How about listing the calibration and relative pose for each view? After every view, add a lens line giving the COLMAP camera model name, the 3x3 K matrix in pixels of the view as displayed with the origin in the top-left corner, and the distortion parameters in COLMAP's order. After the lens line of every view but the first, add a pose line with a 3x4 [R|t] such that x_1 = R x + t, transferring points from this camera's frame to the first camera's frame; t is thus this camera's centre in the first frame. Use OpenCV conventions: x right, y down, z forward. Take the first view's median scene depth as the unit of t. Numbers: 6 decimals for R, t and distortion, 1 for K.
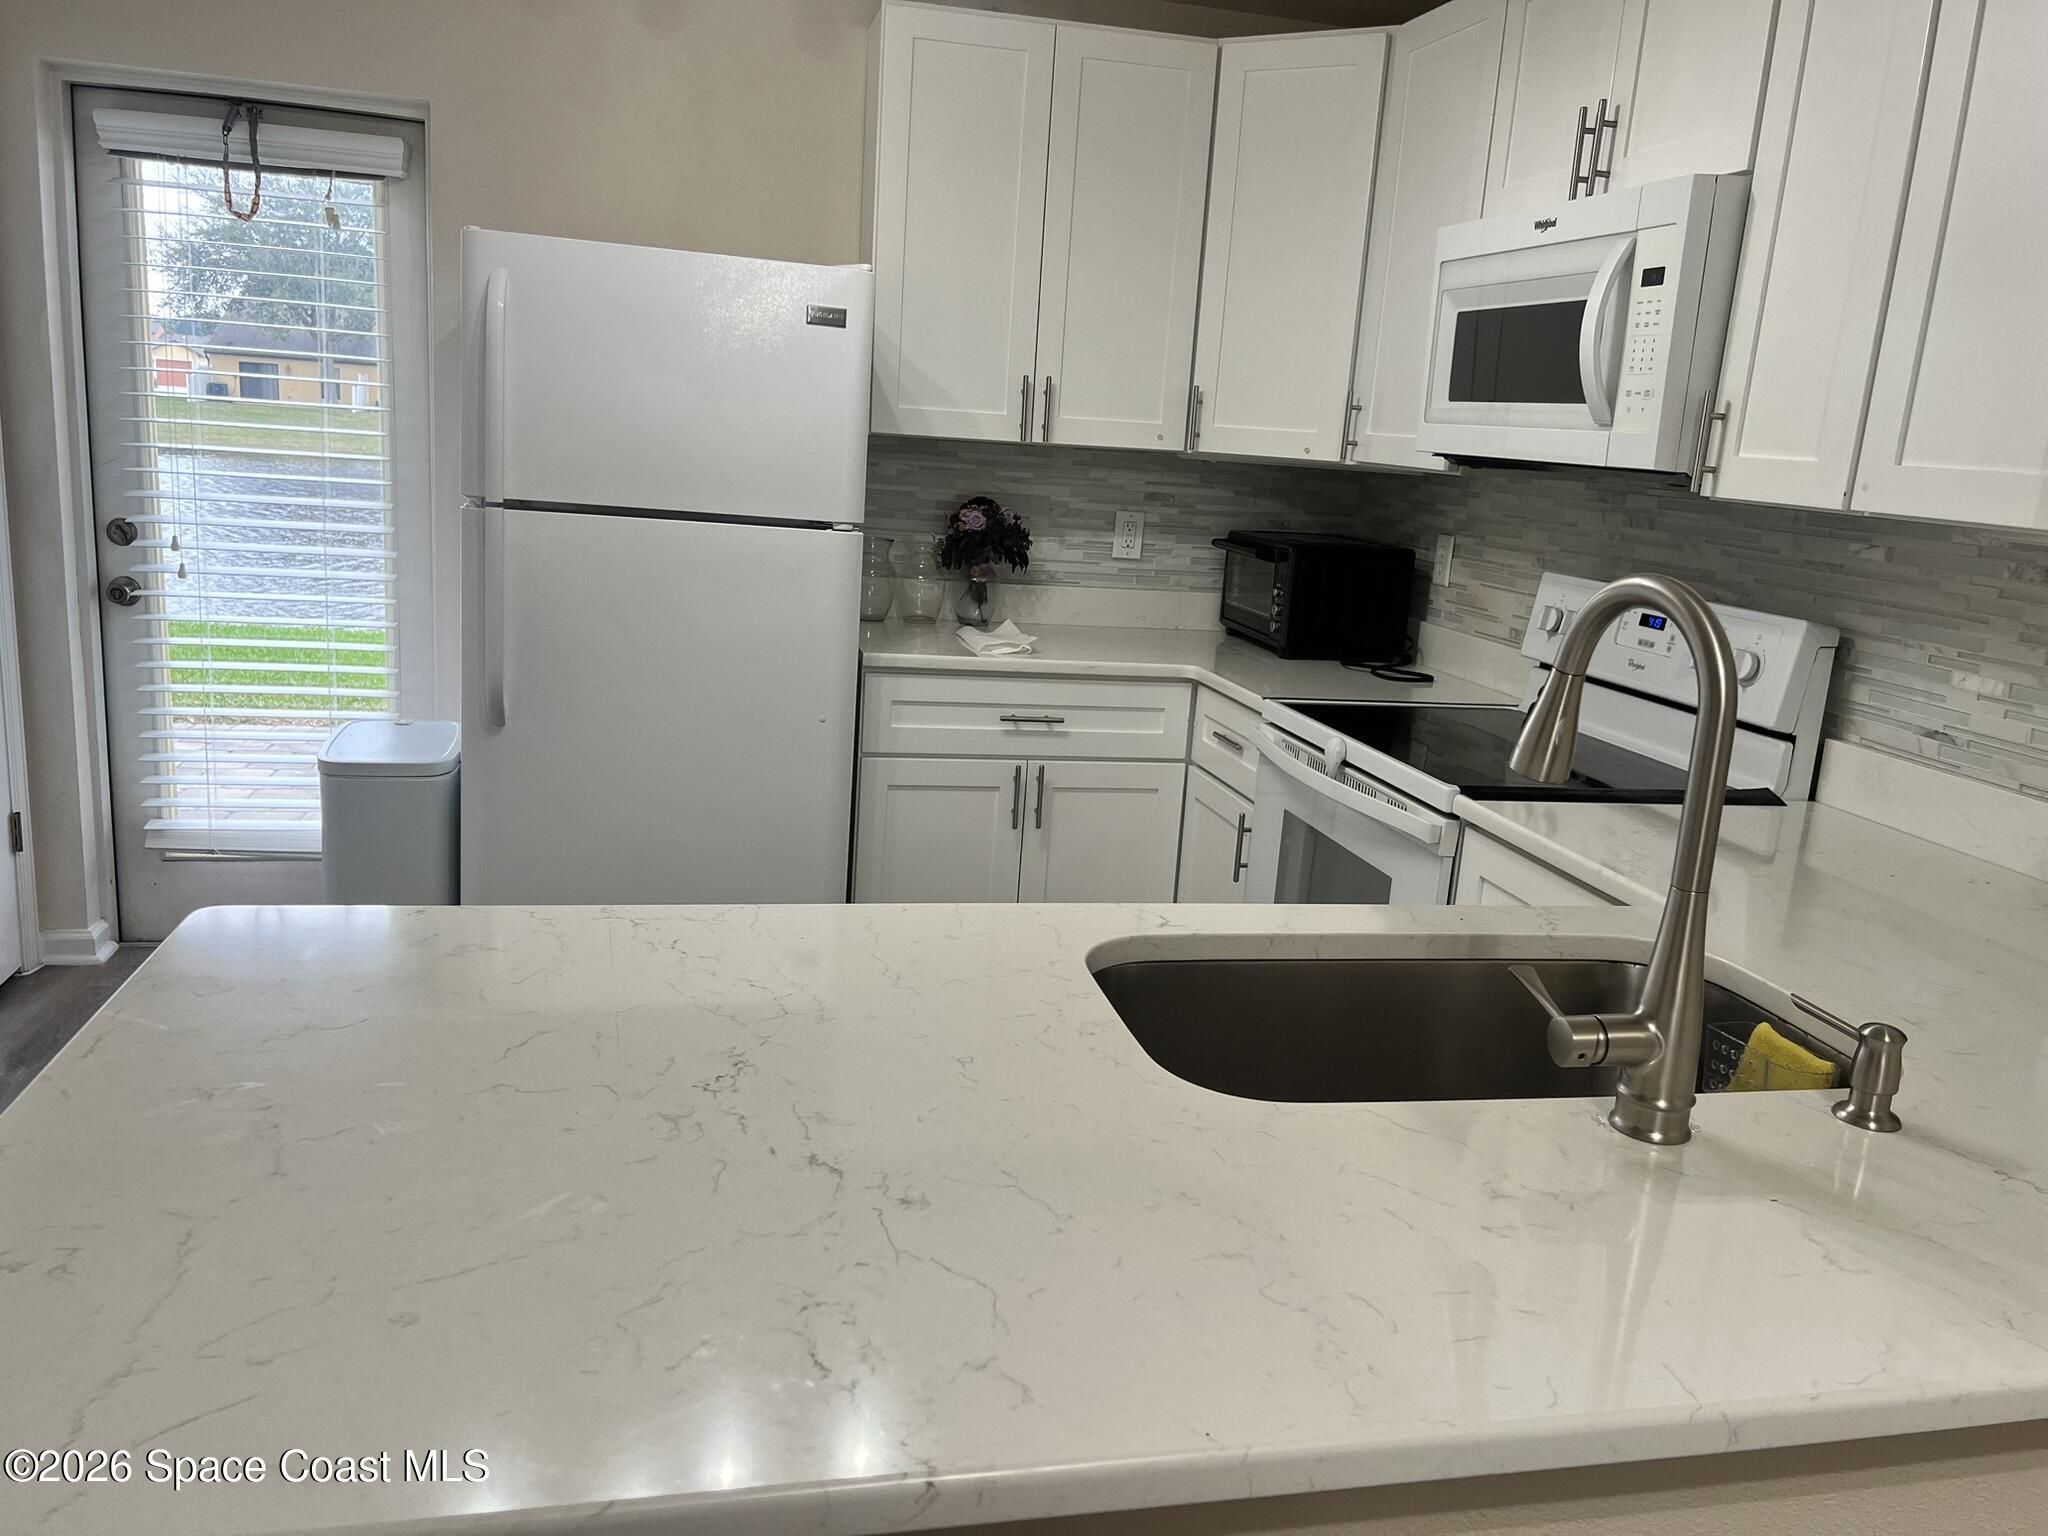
lens RADIAL K [[1535.1, 0, 1036.0], [0, 1535.1, 767.5], [0, 0, 1]] dist [0.060241, -0.075383]
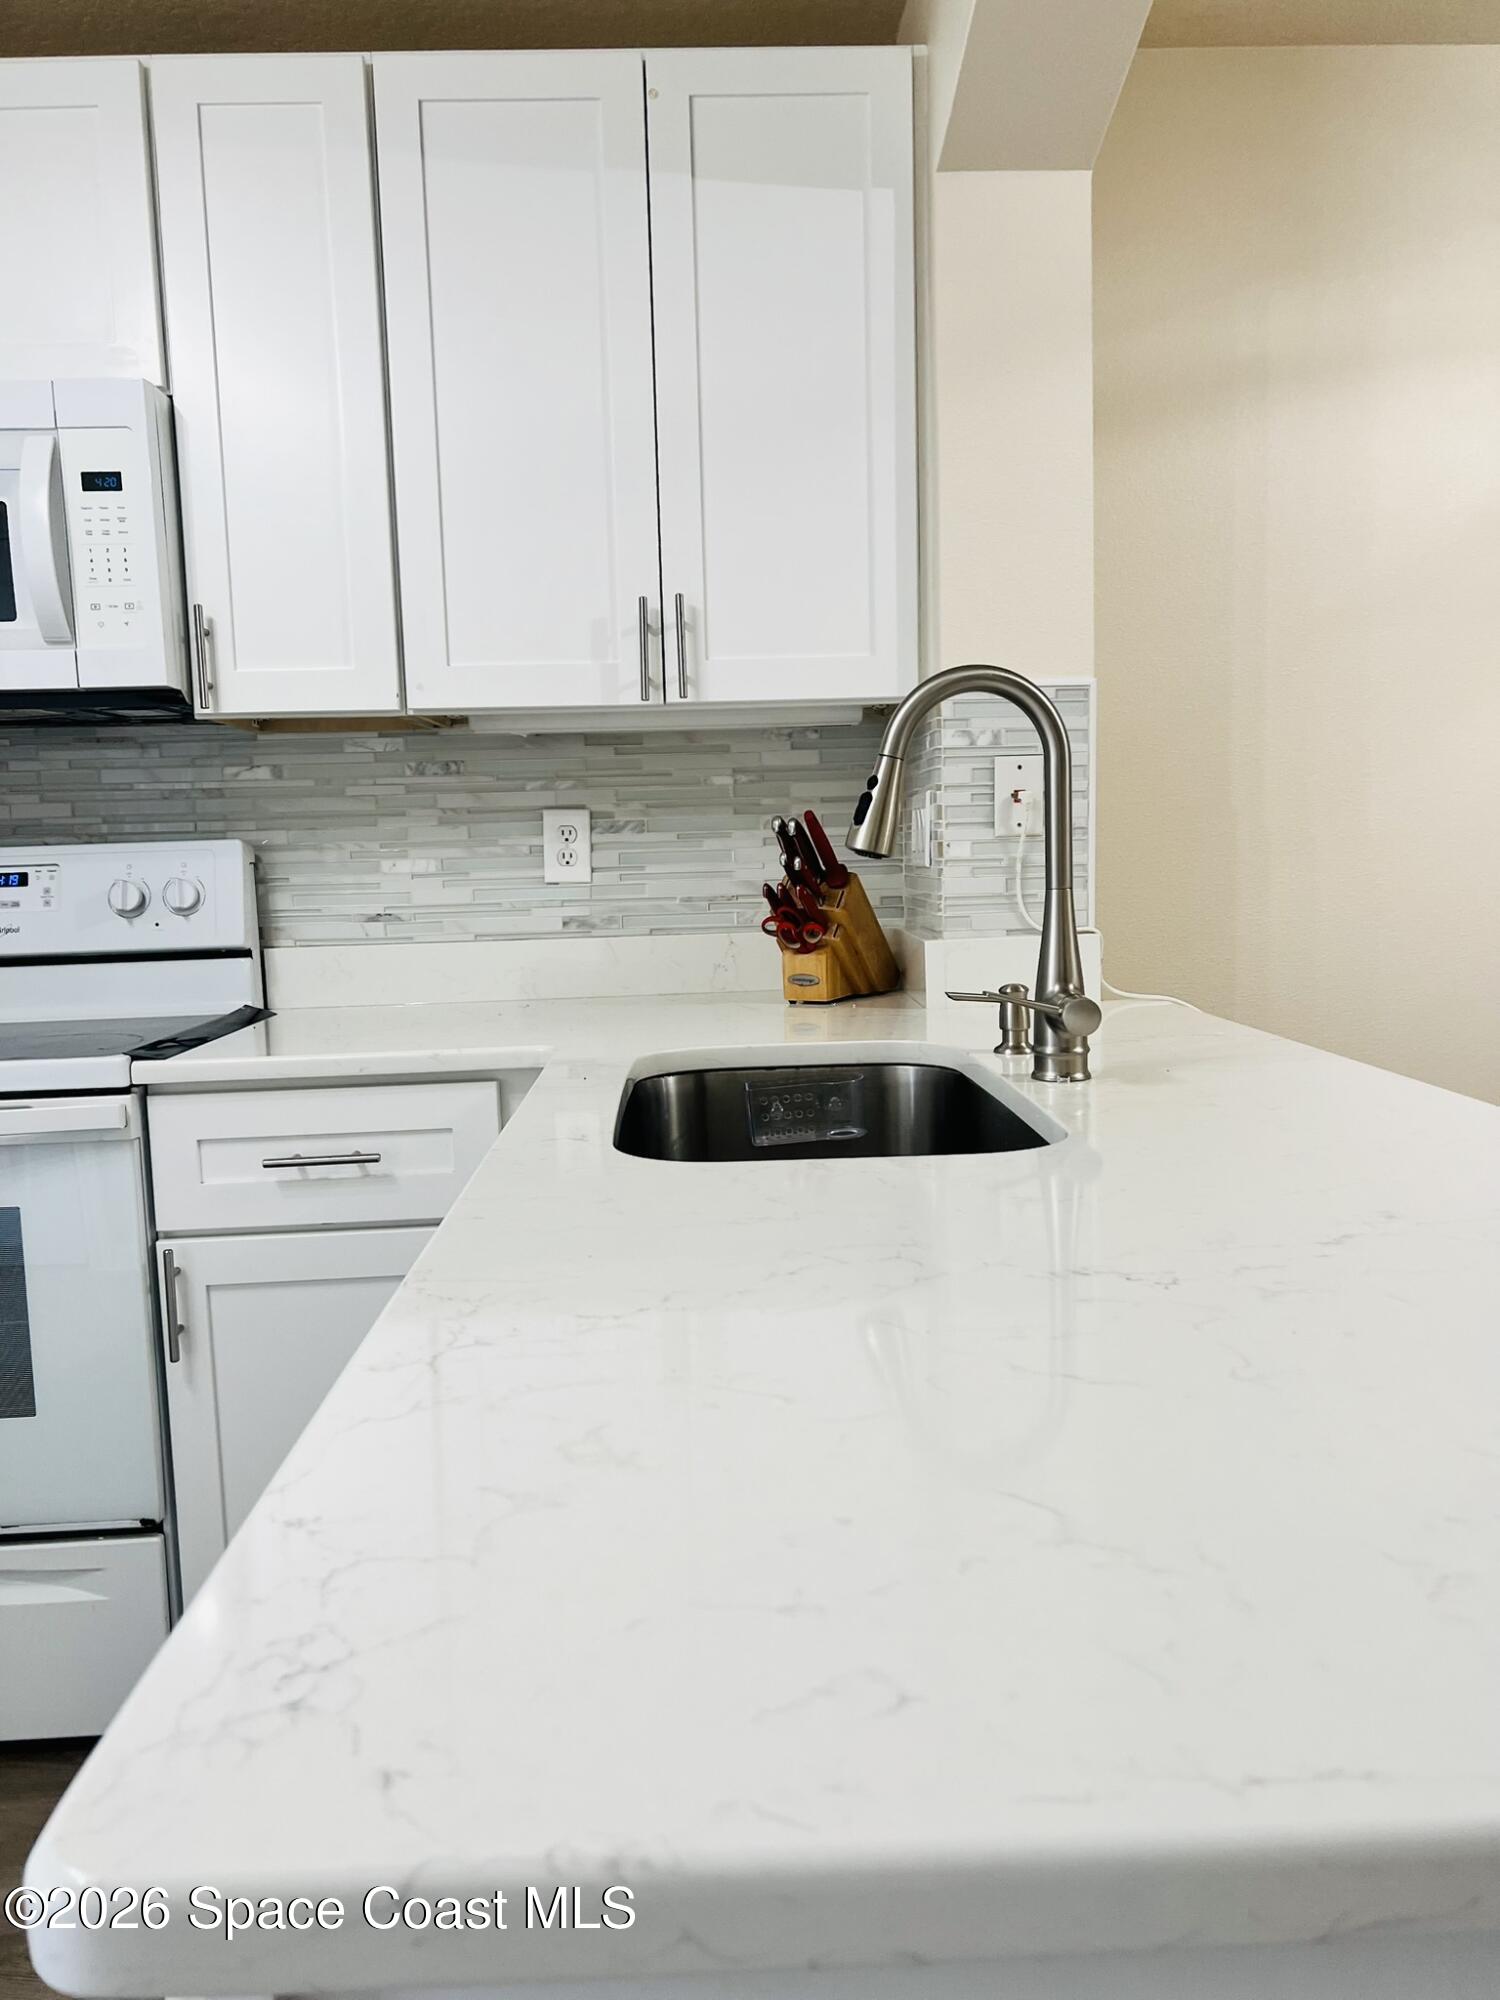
lens RADIAL K [[1499.2, 0, 754.0], [0, 1499.2, 994.5], [0, 0, 1]] dist [0.060241, -0.075383]
pose [[0.179209, -0.173412, 0.968407, -0.340242], [0.256990, 0.958417, 0.124066, -0.024272], [-0.949653, 0.226637, 0.216322, 0.365218]]
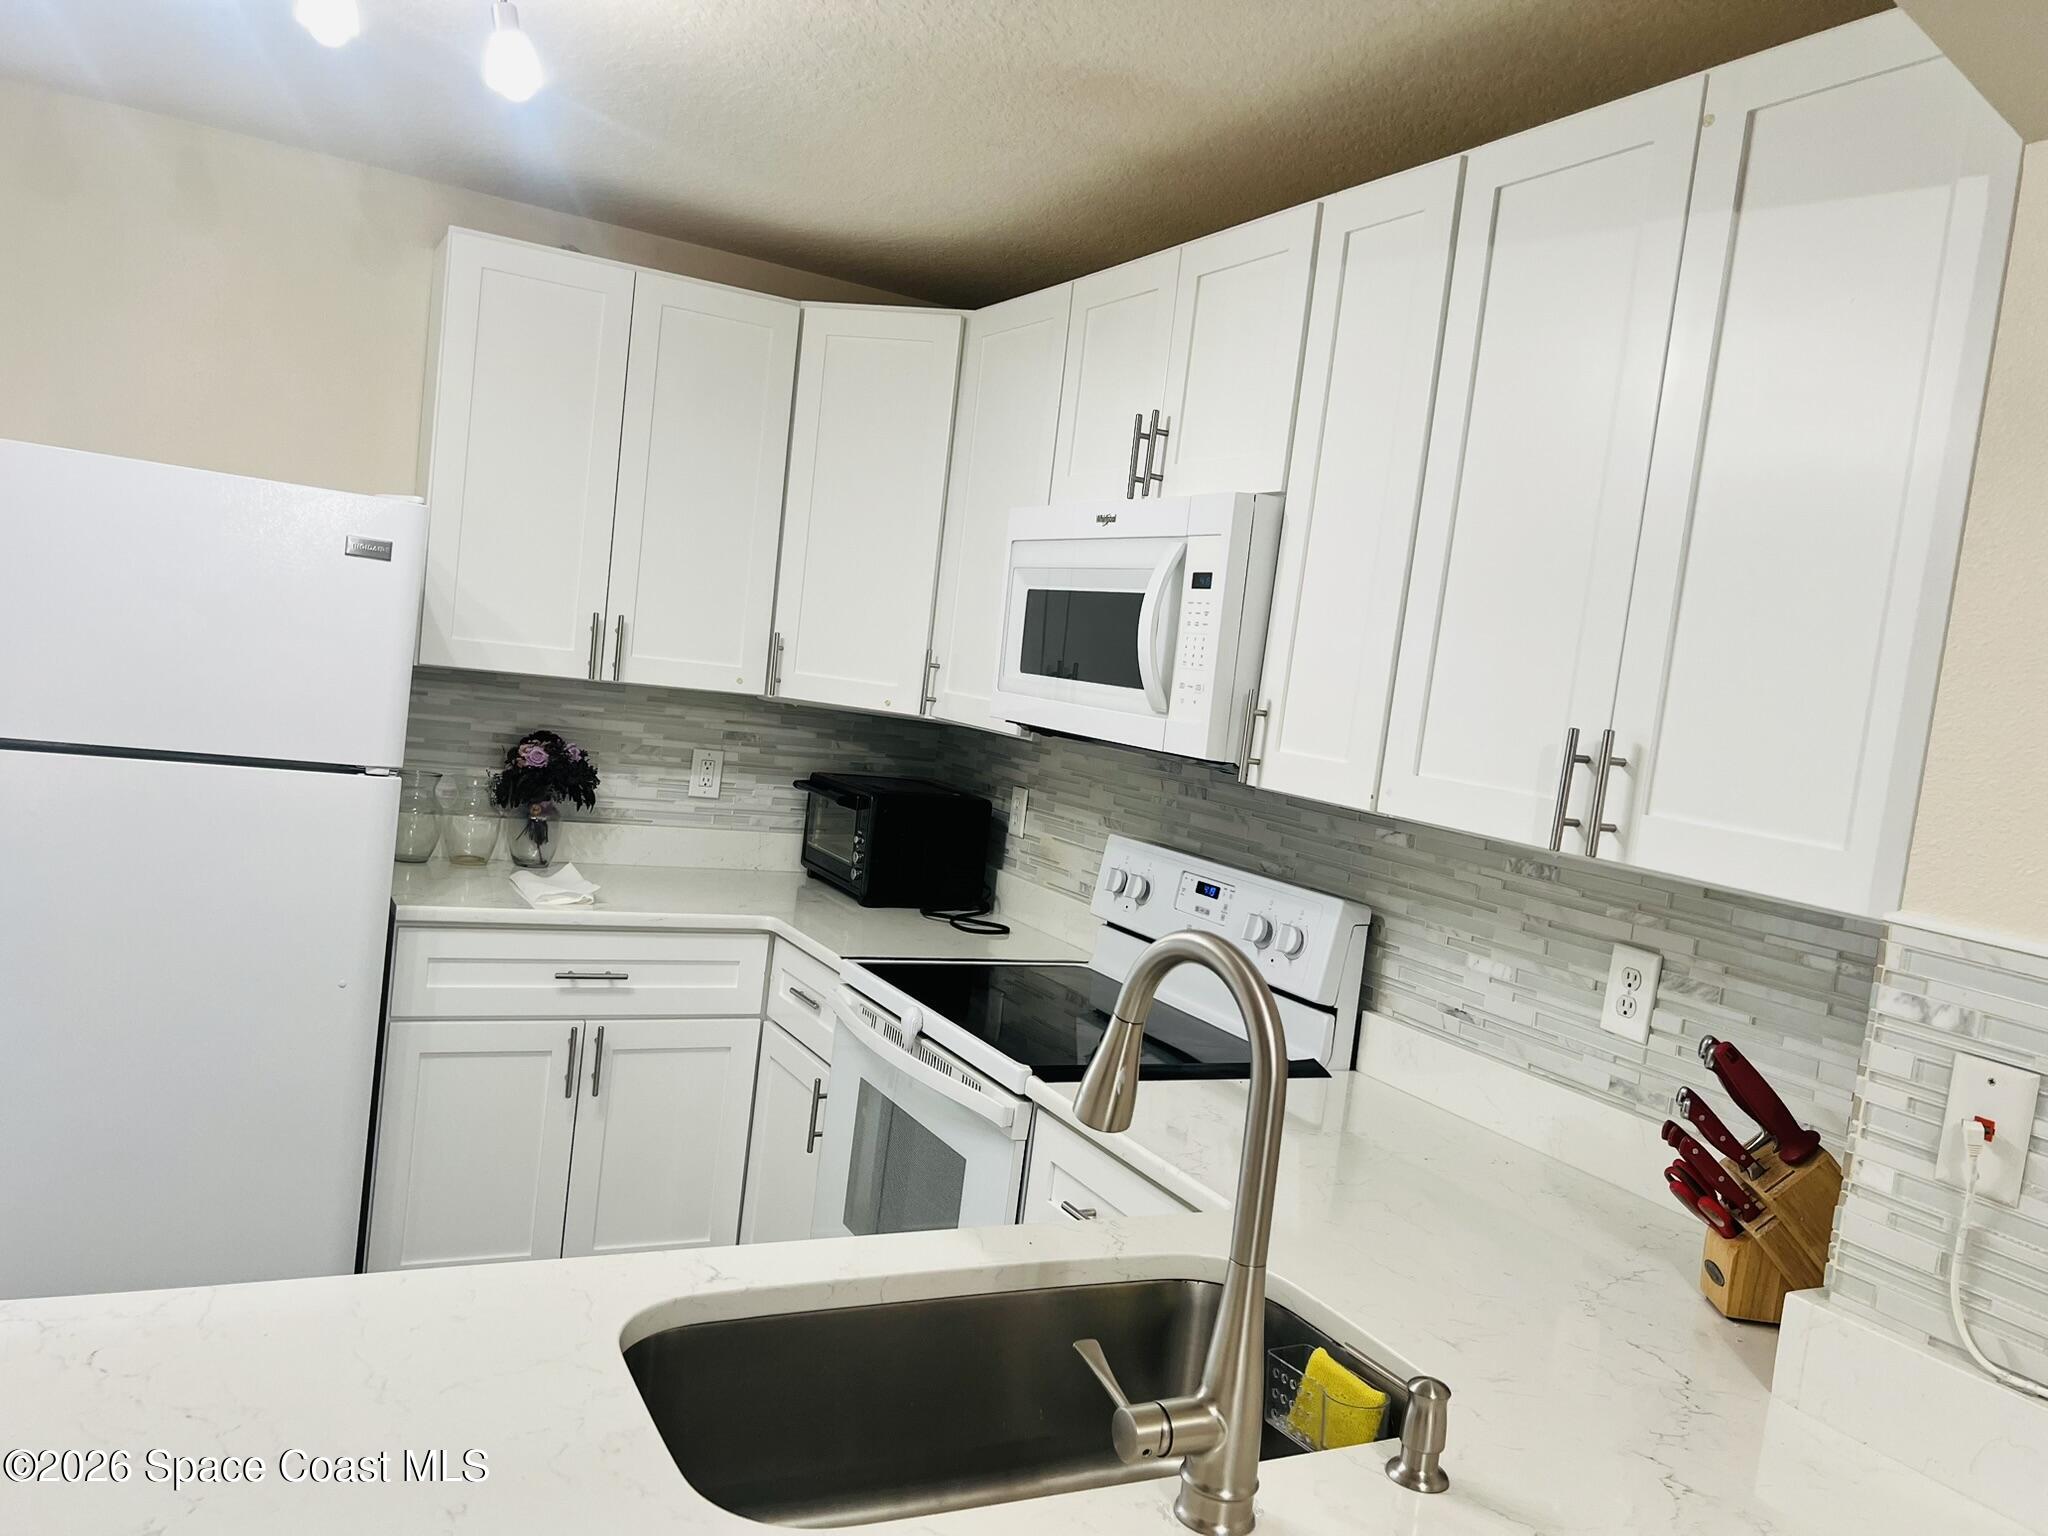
lens RADIAL K [[1535.1, 0, 1031.2], [0, 1535.1, 781.2], [0, 0, 1]] dist [0.060241, -0.075383]
pose [[0.965791, 0.026703, 0.257942, 0.011227], [0.004258, 0.992917, -0.118734, -0.039464], [-0.259286, 0.115771, 0.958837, 0.024071]]
